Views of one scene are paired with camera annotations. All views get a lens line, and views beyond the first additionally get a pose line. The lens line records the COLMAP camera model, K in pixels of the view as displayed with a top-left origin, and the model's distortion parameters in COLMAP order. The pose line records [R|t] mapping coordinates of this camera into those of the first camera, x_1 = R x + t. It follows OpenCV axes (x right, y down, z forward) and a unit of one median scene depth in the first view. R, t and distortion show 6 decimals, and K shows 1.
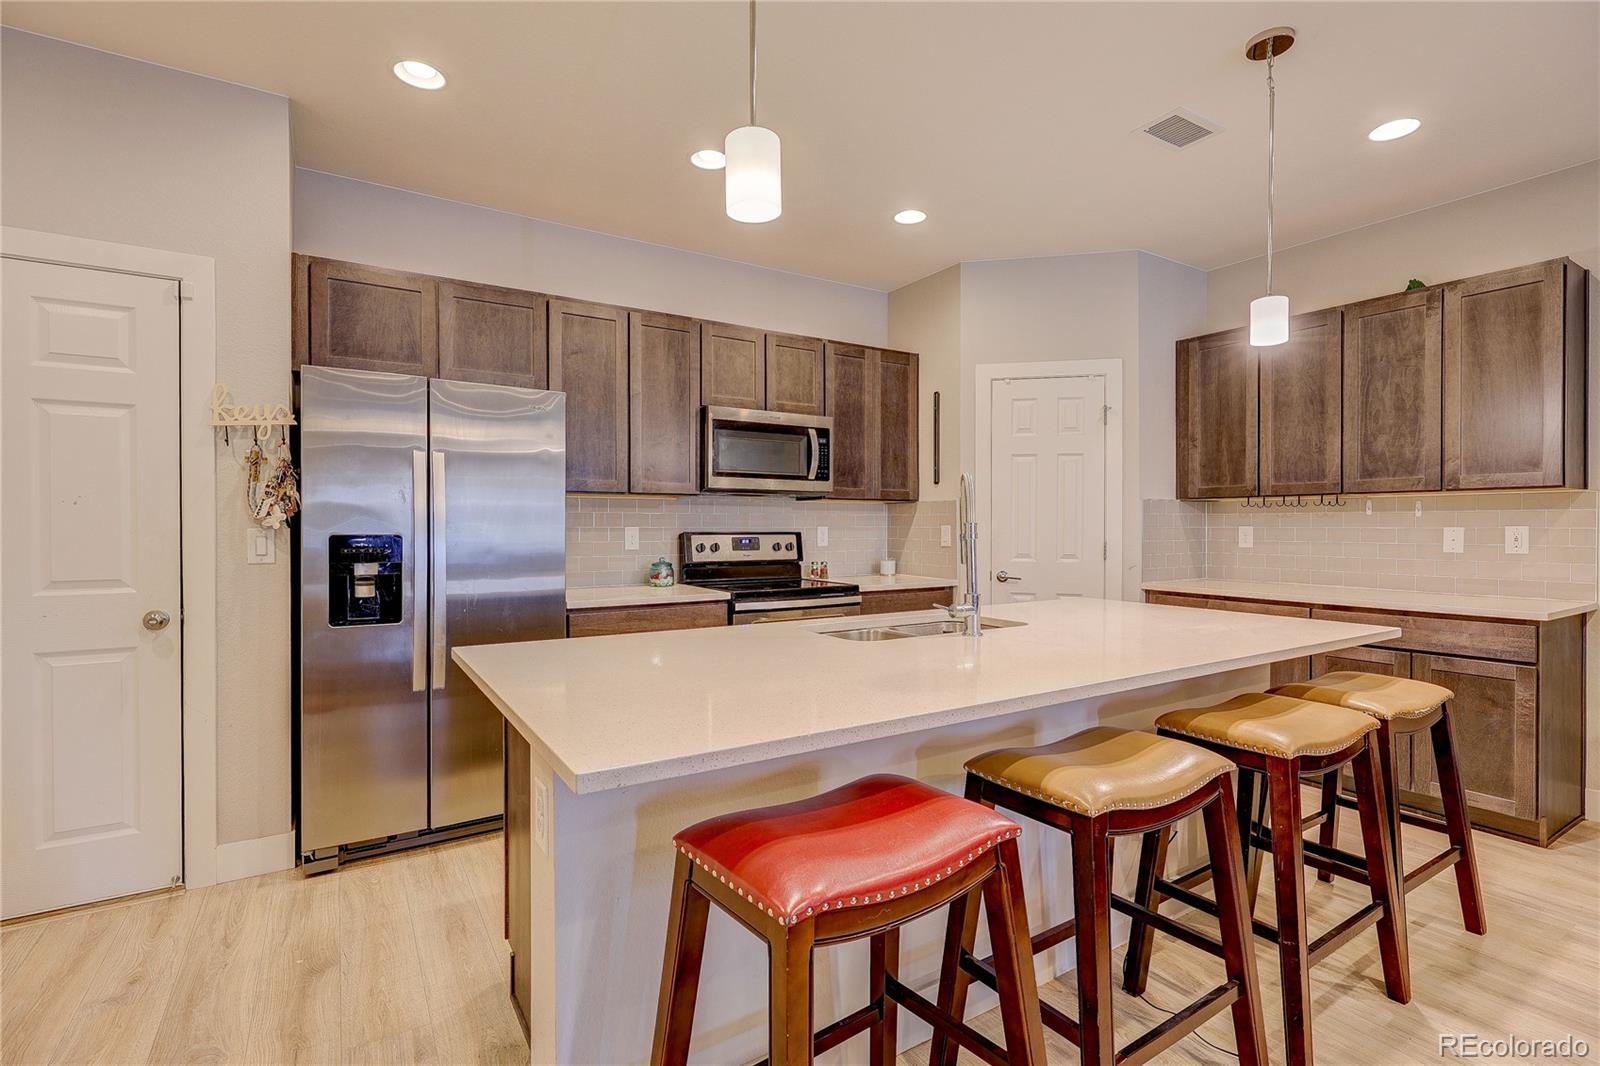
lens RADIAL K [[747.6, 0, 807.5], [0, 747.6, 526.8], [0, 0, 1]] dist [-0.002034, -0.000120]
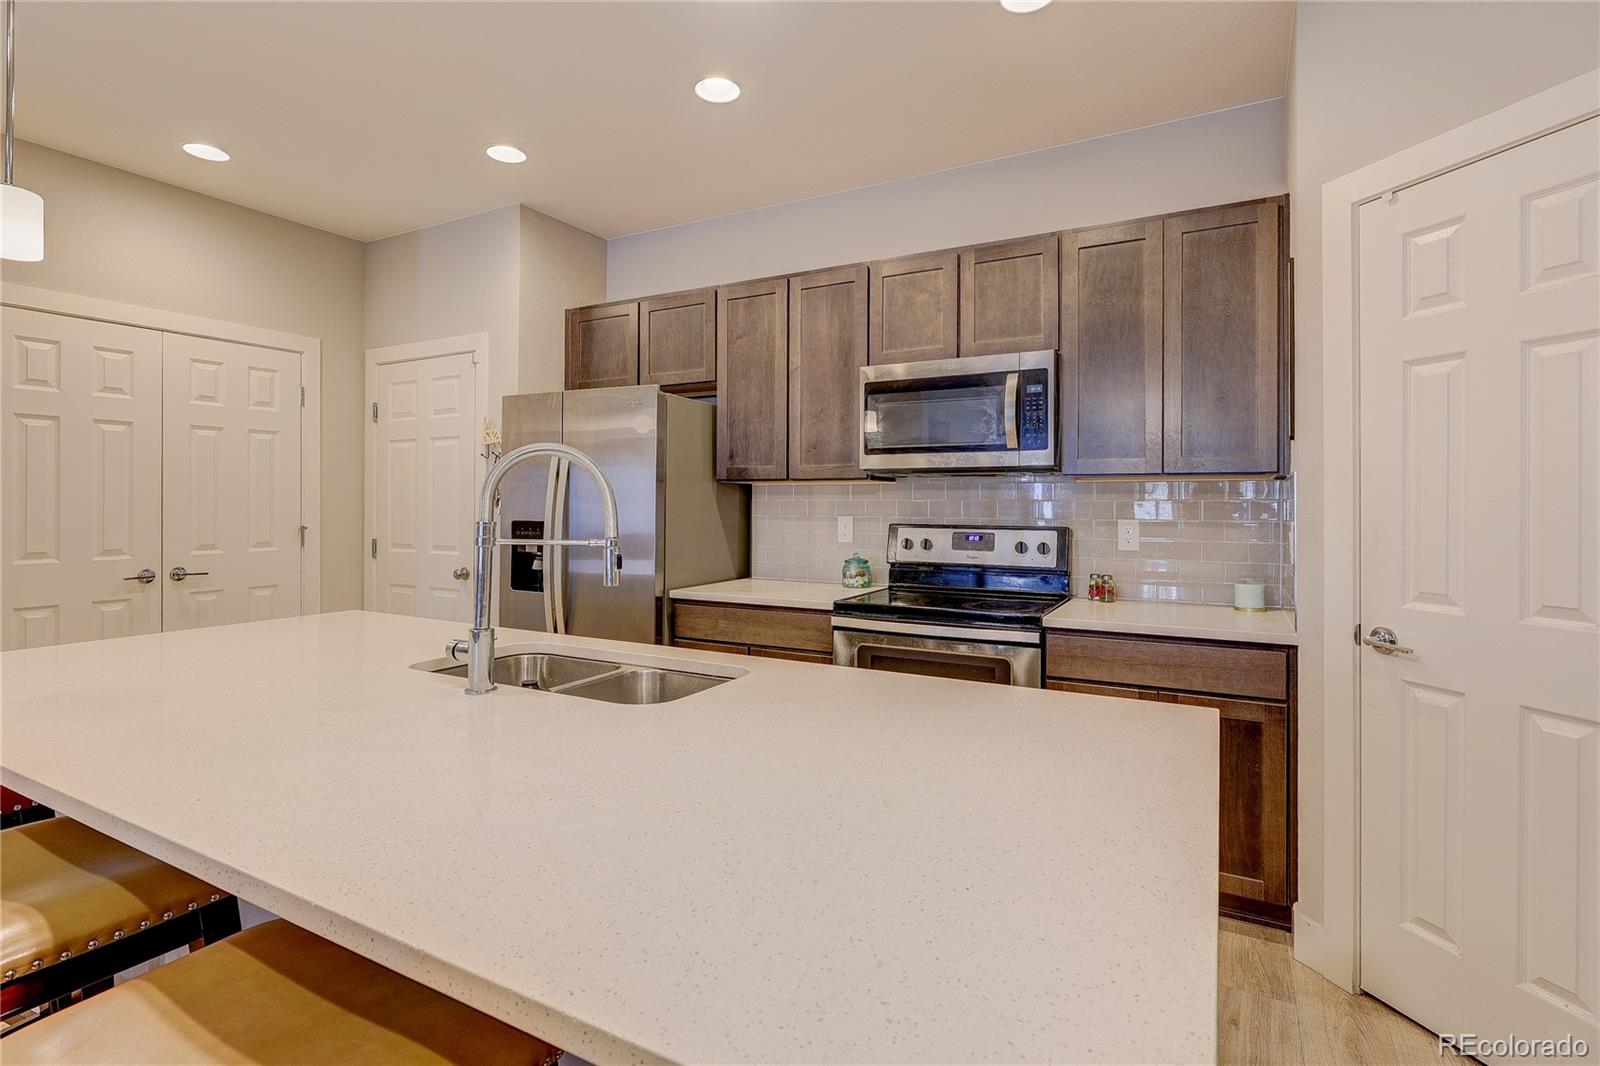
lens RADIAL K [[747.6, 0, 815.0], [0, 747.6, 503.6], [0, 0, 1]] dist [-0.002034, -0.000120]
pose [[0.498733, -0.001998, -0.866753, 0.499469], [-0.007002, 0.999955, -0.006334, -0.008949], [0.866727, 0.009228, 0.498697, 0.516534]]
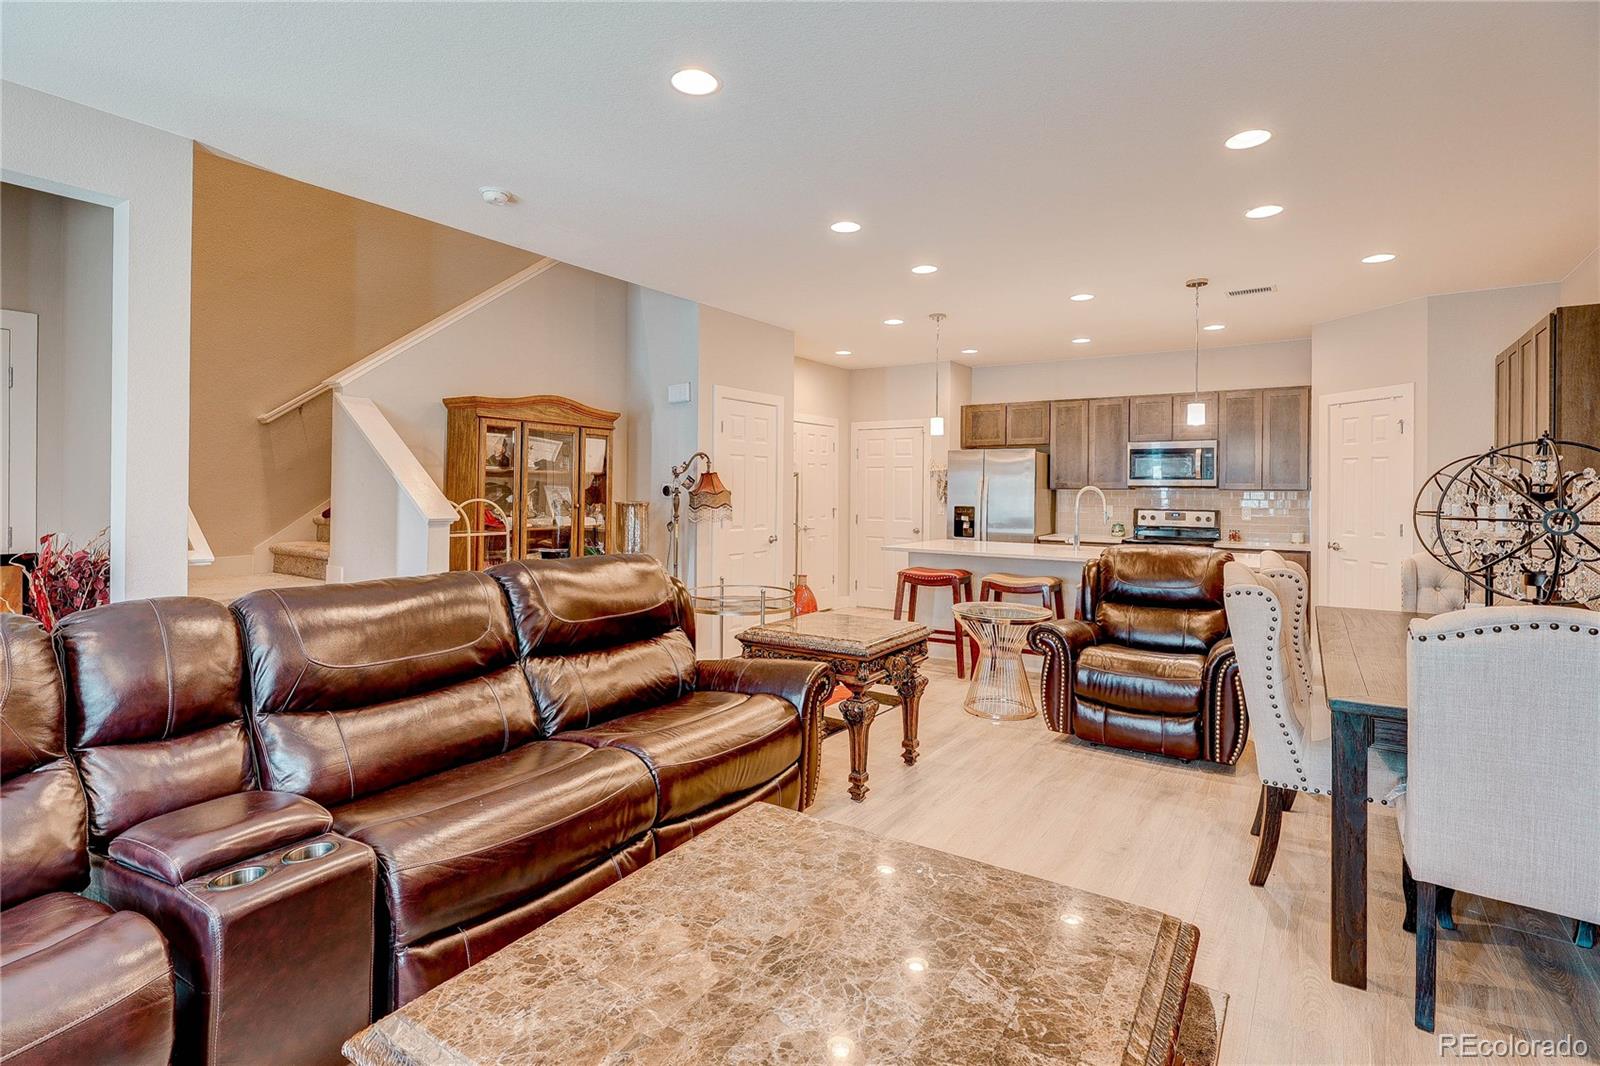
lens RADIAL K [[747.6, 0, 813.2], [0, 747.6, 488.6], [0, 0, 1]] dist [-0.002034, -0.000120]
pose [[0.408056, 0.001405, -0.912956, 1.188070], [-0.009134, 0.999955, -0.002544, -0.029713], [0.912911, 0.009377, 0.408051, -0.474253]]
